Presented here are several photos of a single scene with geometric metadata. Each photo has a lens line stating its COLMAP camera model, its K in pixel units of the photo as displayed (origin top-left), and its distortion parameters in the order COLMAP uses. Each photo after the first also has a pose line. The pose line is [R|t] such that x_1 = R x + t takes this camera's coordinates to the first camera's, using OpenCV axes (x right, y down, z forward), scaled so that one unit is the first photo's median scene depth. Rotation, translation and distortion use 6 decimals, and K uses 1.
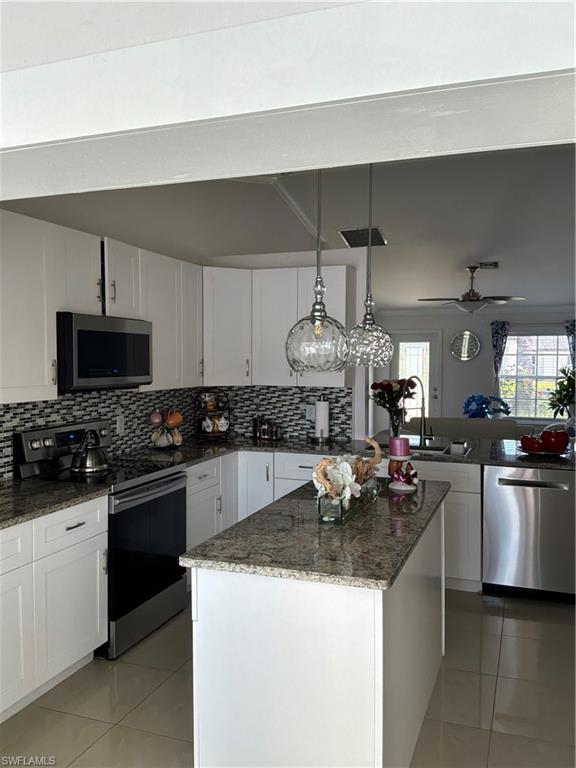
lens RADIAL K [[637.6, 0, 290.7], [0, 637.6, 383.9], [0, 0, 1]] dist [0.168195, -0.359292]
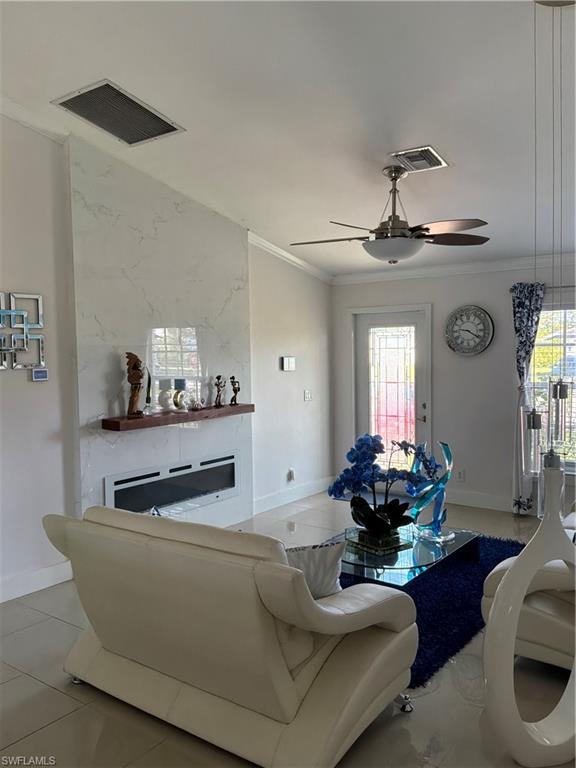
lens RADIAL K [[637.6, 0, 290.7], [0, 637.6, 383.9], [0, 0, 1]] dist [0.168195, -0.359292]
pose [[0.961812, -0.003695, -0.273687, 0.281717], [0.007831, 0.999871, 0.014020, -0.022025], [0.273600, -0.015628, 0.961717, 0.422655]]
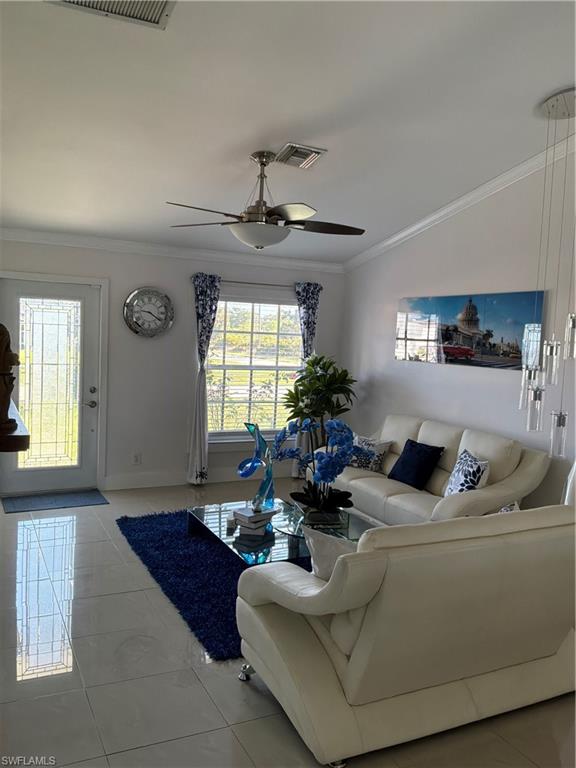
lens RADIAL K [[637.6, 0, 290.7], [0, 637.6, 383.9], [0, 0, 1]] dist [0.168195, -0.359292]
pose [[0.694540, -0.031234, 0.718776, -0.050917], [-0.007846, 0.998669, 0.050979, -0.026832], [-0.719411, -0.041047, 0.693371, 0.531103]]
